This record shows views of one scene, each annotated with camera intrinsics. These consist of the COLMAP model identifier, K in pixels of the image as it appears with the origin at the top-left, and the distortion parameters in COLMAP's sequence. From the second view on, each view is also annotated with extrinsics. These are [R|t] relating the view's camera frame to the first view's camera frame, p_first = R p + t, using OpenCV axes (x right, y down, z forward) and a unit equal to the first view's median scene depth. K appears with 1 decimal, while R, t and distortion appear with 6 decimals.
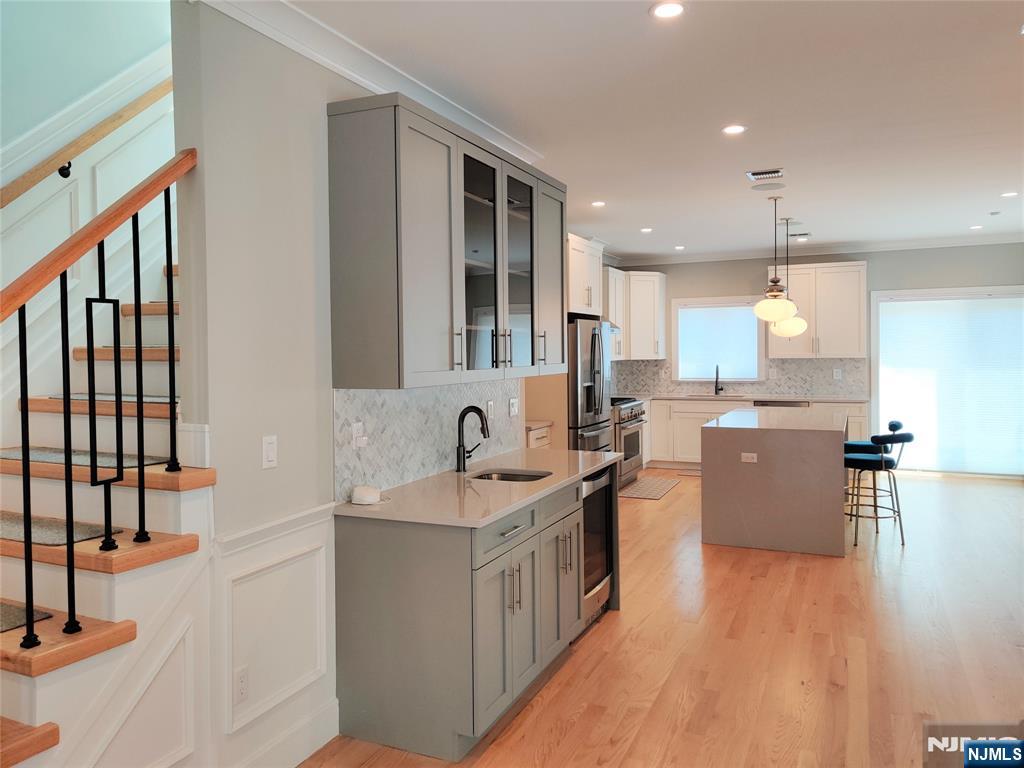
lens RADIAL K [[766.7, 0, 508.1], [0, 766.7, 366.1], [0, 0, 1]] dist [0.043898, -0.032270]
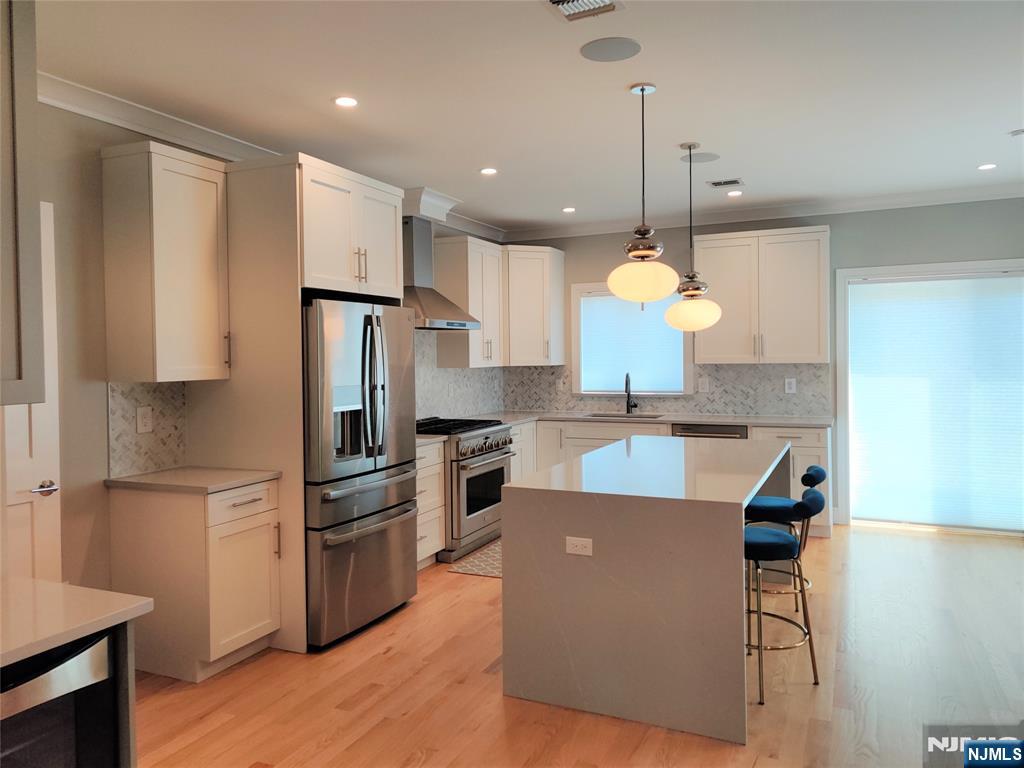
lens RADIAL K [[766.7, 0, 496.9], [0, 766.7, 369.9], [0, 0, 1]] dist [0.043898, -0.032270]
pose [[0.999925, -0.000994, -0.012230, 0.169609], [0.000980, 0.999999, -0.001185, -0.003994], [0.012231, 0.001173, 0.999925, 0.292461]]
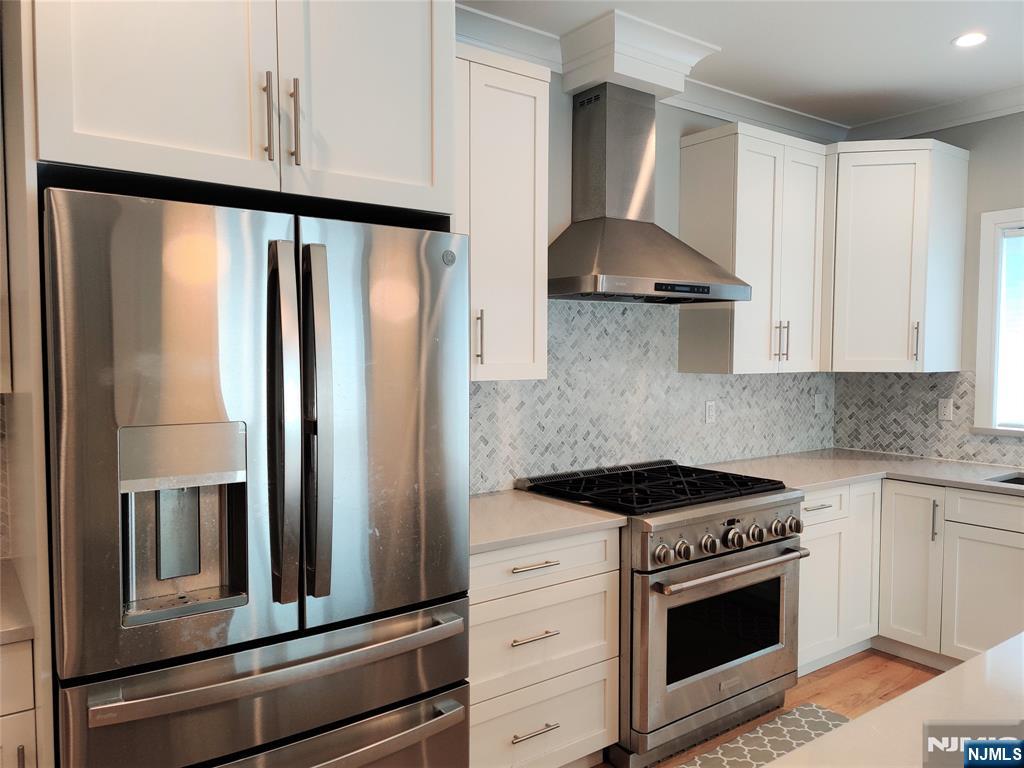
lens RADIAL K [[766.7, 0, 505.2], [0, 766.7, 392.0], [0, 0, 1]] dist [0.043898, -0.032270]
pose [[0.872298, 0.040648, -0.487282, 0.223883], [-0.023322, 0.998863, 0.041575, -0.011357], [0.488418, -0.024902, 0.872254, 0.623183]]
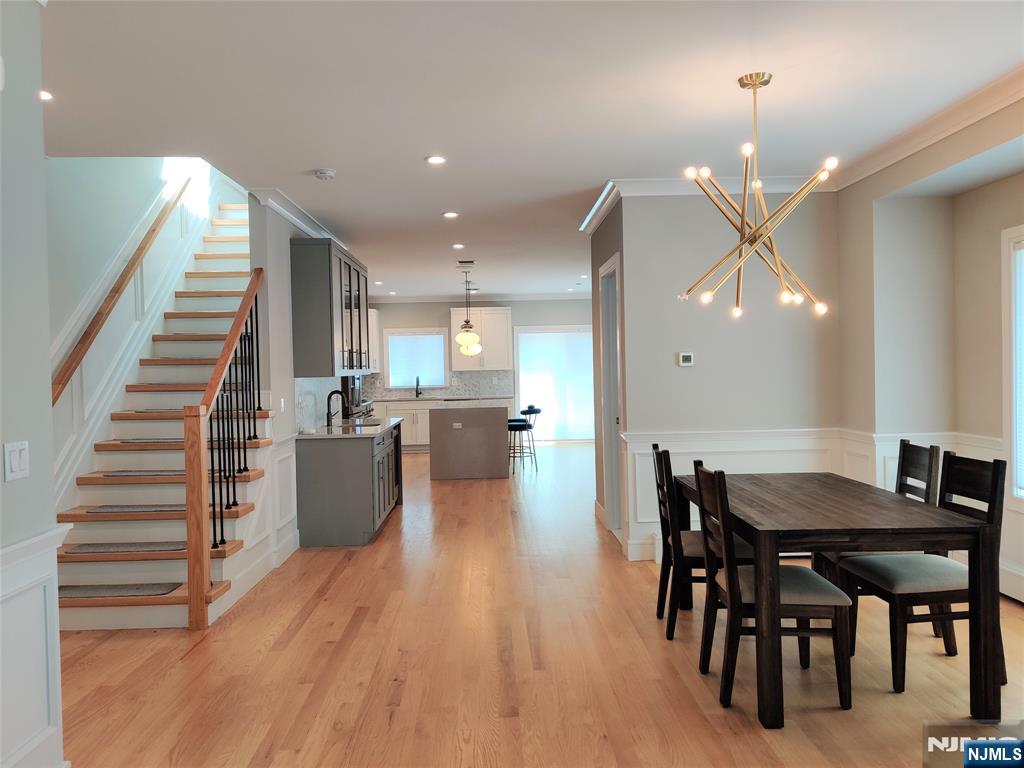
lens RADIAL K [[766.7, 0, 512.7], [0, 766.7, 382.6], [0, 0, 1]] dist [0.043898, -0.032270]
pose [[0.898416, -0.018088, 0.438773, -0.207477], [0.021807, 0.999756, -0.003439, 0.020608], [-0.438604, 0.012658, 0.898591, -0.375701]]
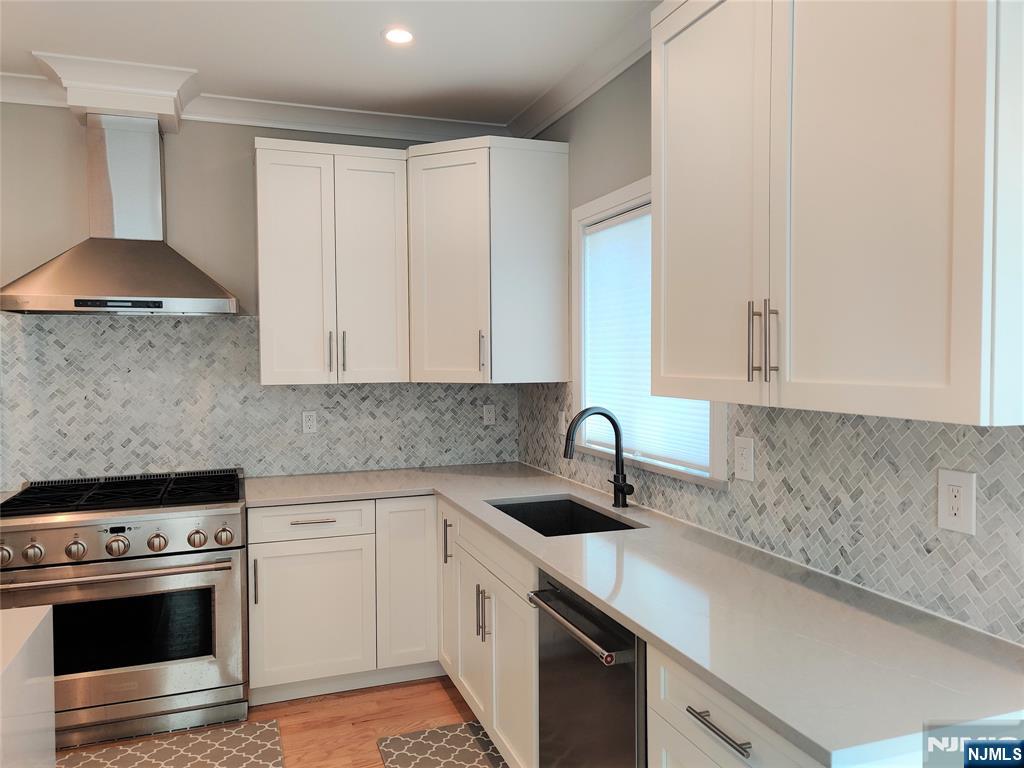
lens RADIAL K [[766.7, 0, 511.4], [0, 766.7, 379.2], [0, 0, 1]] dist [0.043898, -0.032270]
pose [[0.700722, 0.029221, -0.712836, 0.501728], [-0.017518, 0.999564, 0.023754, -0.021296], [0.713220, -0.004158, 0.700928, 0.833446]]
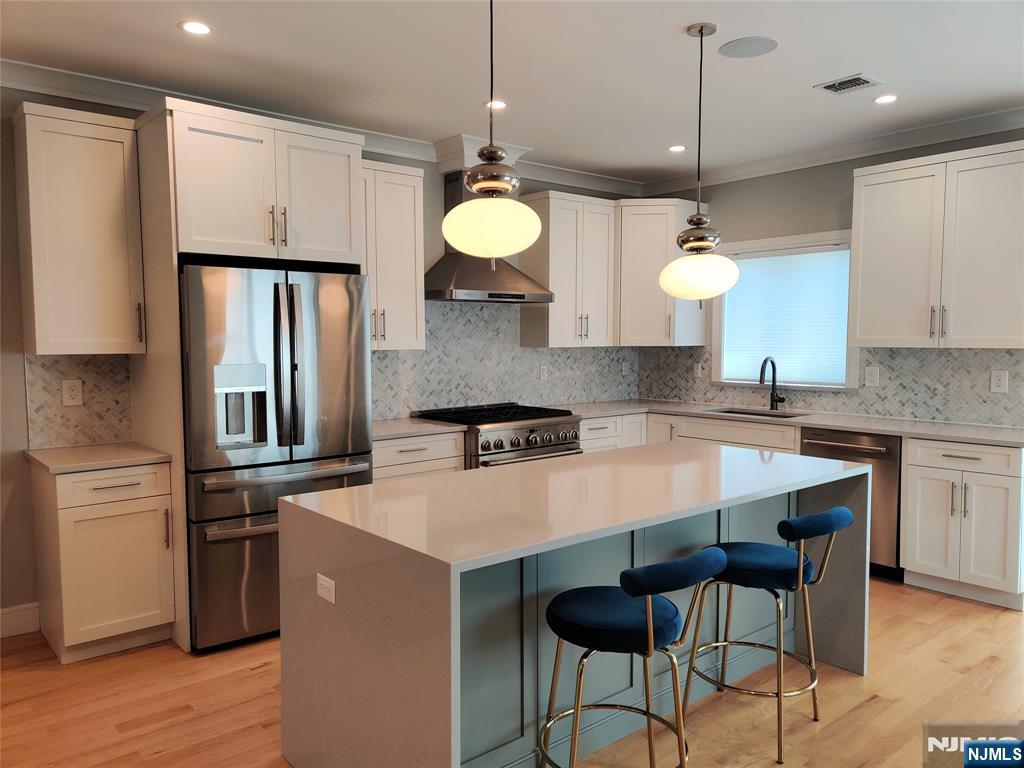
lens RADIAL K [[766.7, 0, 504.3], [0, 766.7, 394.5], [0, 0, 1]] dist [0.043898, -0.032270]
pose [[0.902130, 0.042493, -0.429368, 0.370138], [-0.017466, 0.997919, 0.062063, -0.006756], [0.431111, -0.048489, 0.900995, 0.440425]]
